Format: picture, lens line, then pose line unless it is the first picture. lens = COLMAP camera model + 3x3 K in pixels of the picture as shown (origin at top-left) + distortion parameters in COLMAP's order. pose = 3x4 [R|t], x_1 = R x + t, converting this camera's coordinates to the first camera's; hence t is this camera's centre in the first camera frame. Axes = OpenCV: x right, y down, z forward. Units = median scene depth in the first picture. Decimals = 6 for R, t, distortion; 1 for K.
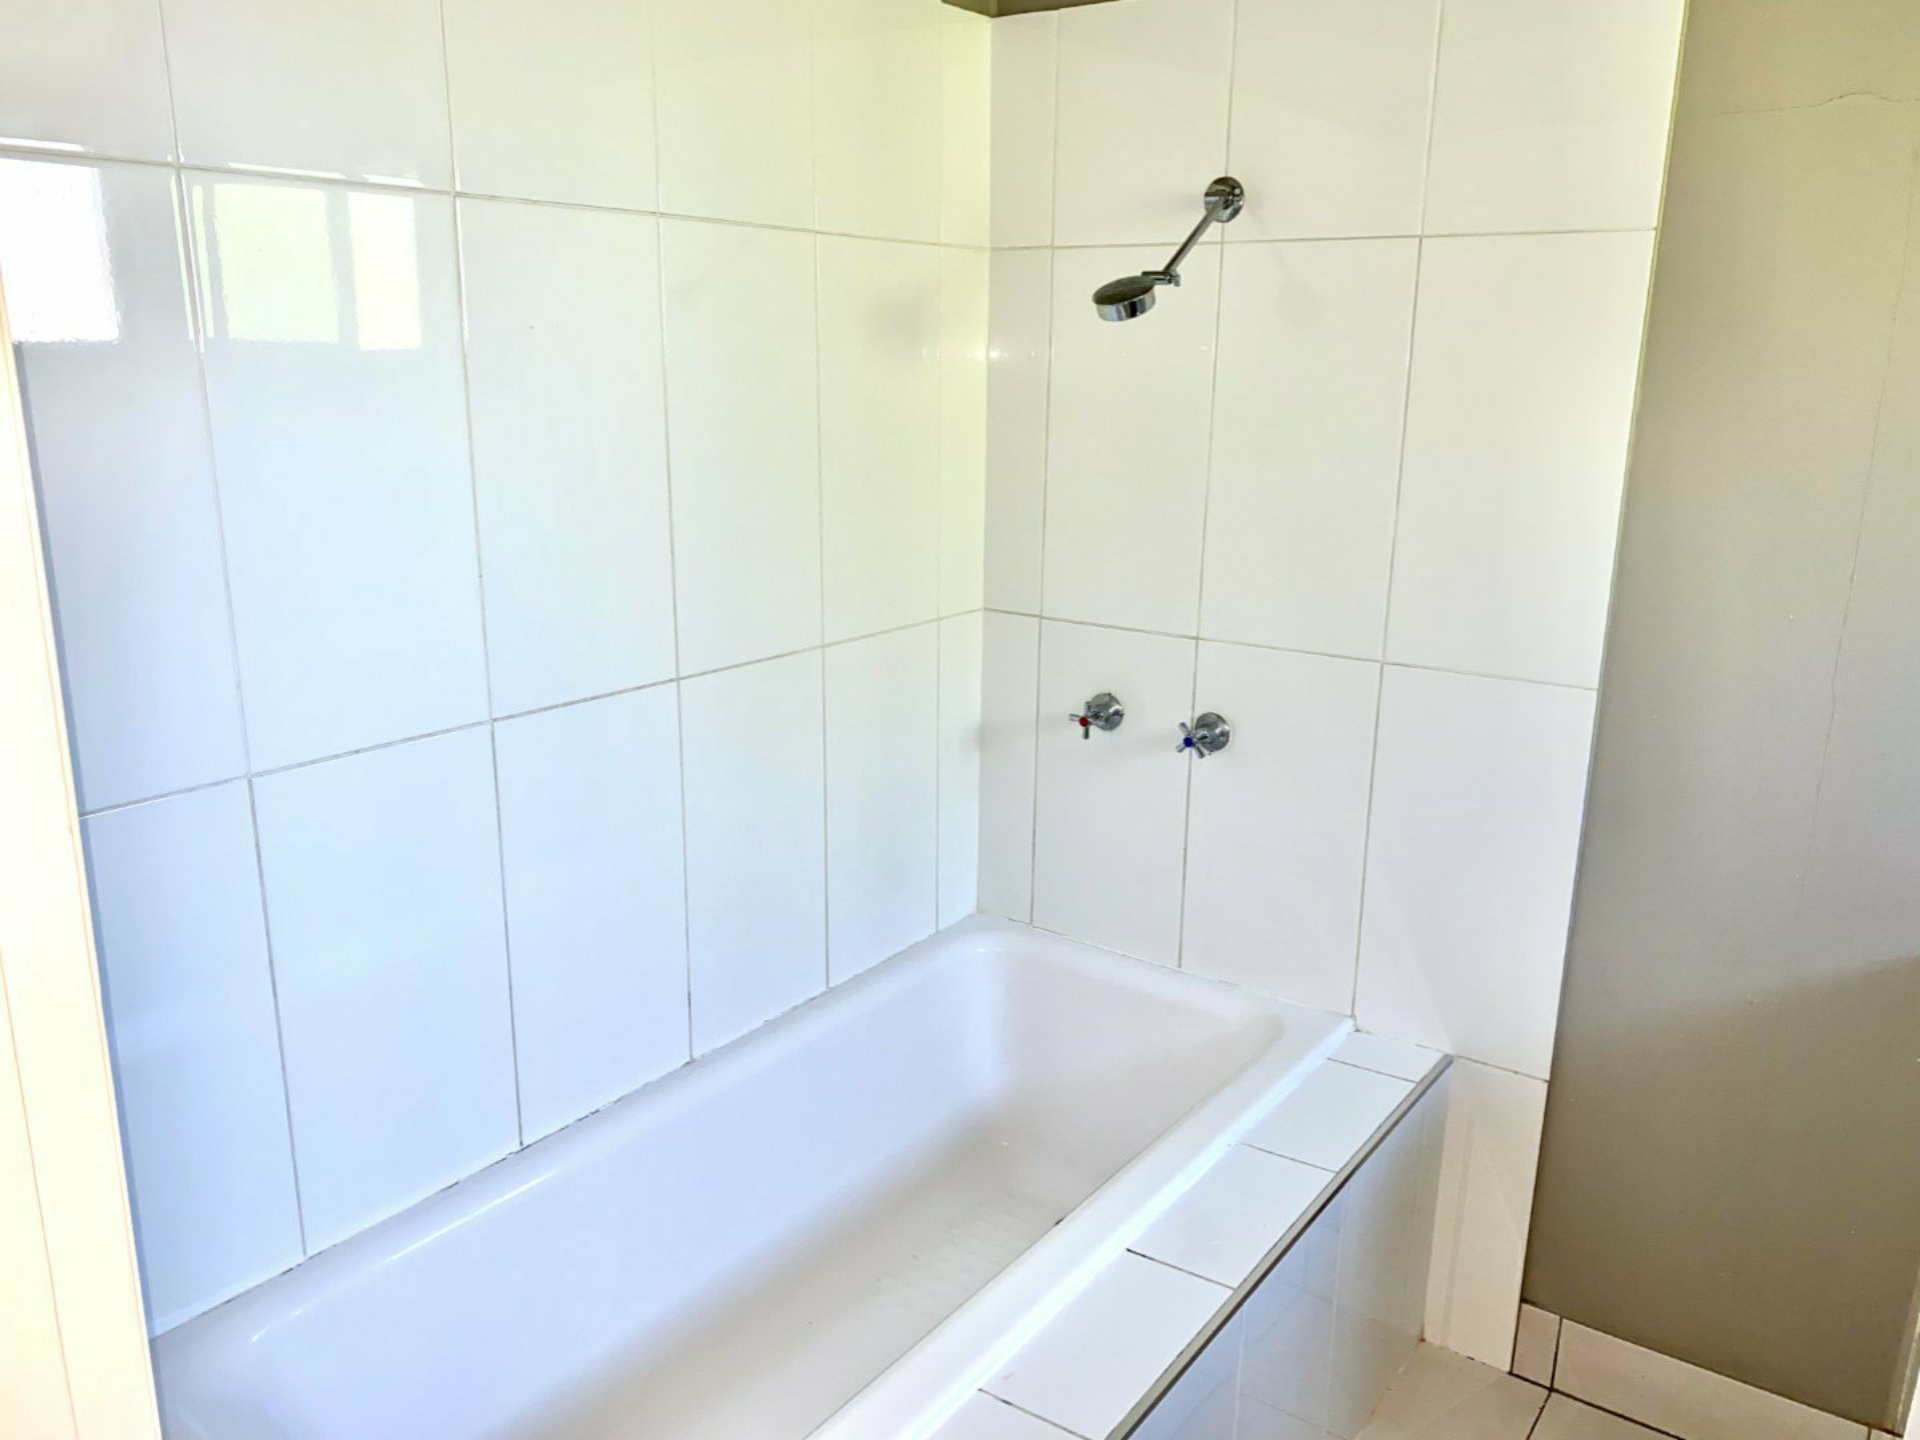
lens RADIAL K [[1458.6, 0, 960.0], [0, 1458.6, 720.0], [0, 0, 1]] dist [0.027014, 0.006870]
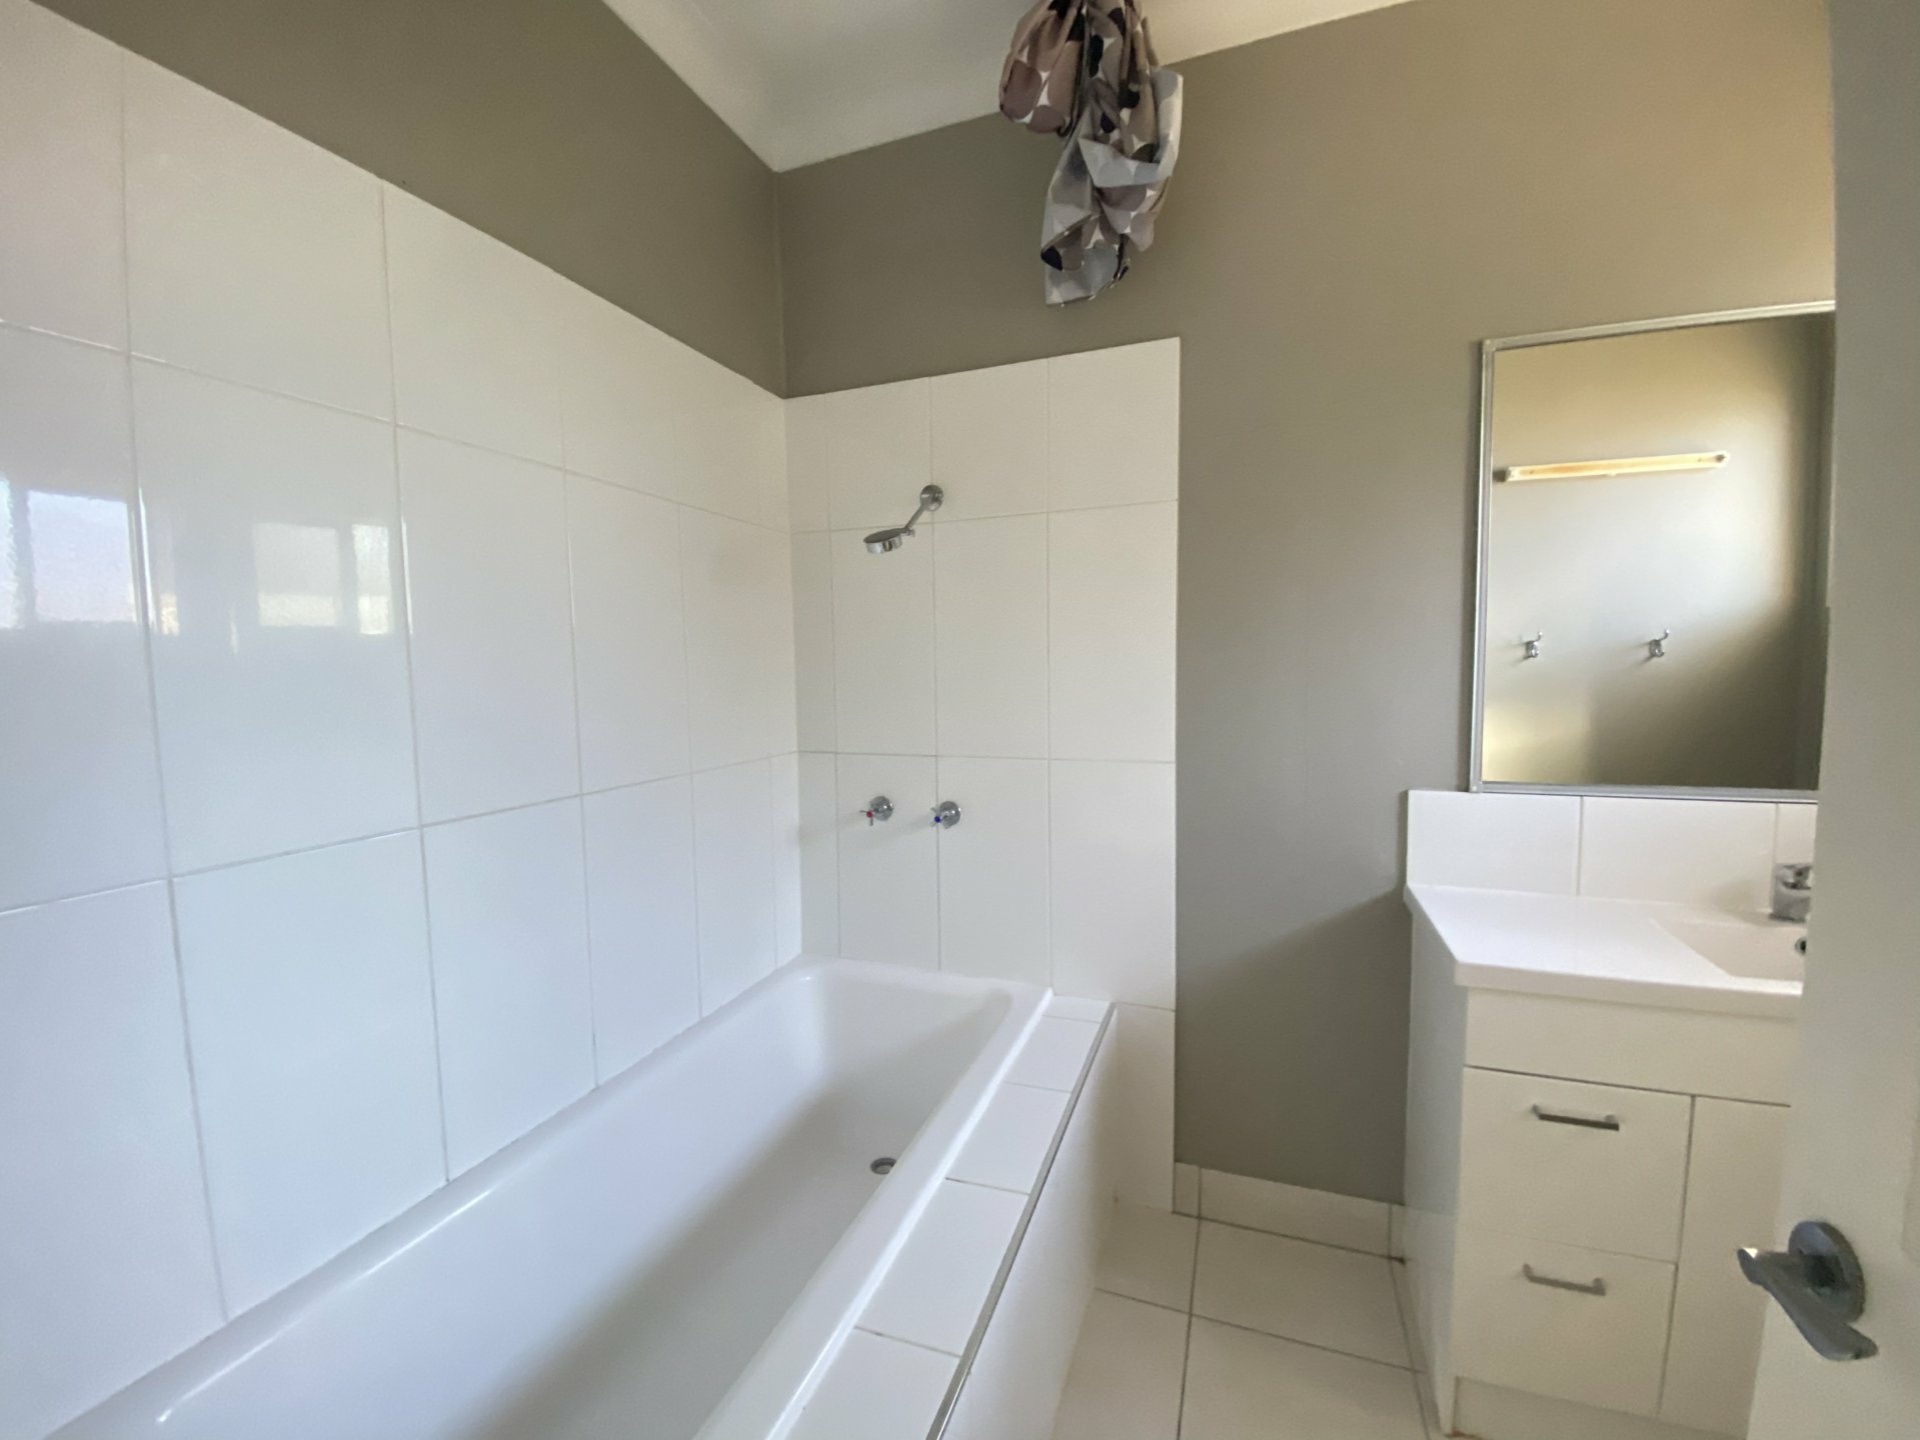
lens RADIAL K [[779.5, 0, 960.0], [0, 779.5, 720.0], [0, 0, 1]] dist [0.035428, -0.013302]
pose [[0.966305, -0.045734, 0.253304, -0.029596], [0.090351, 0.981737, -0.167419, 0.052646], [-0.241022, 0.184664, 0.952789, 0.165125]]
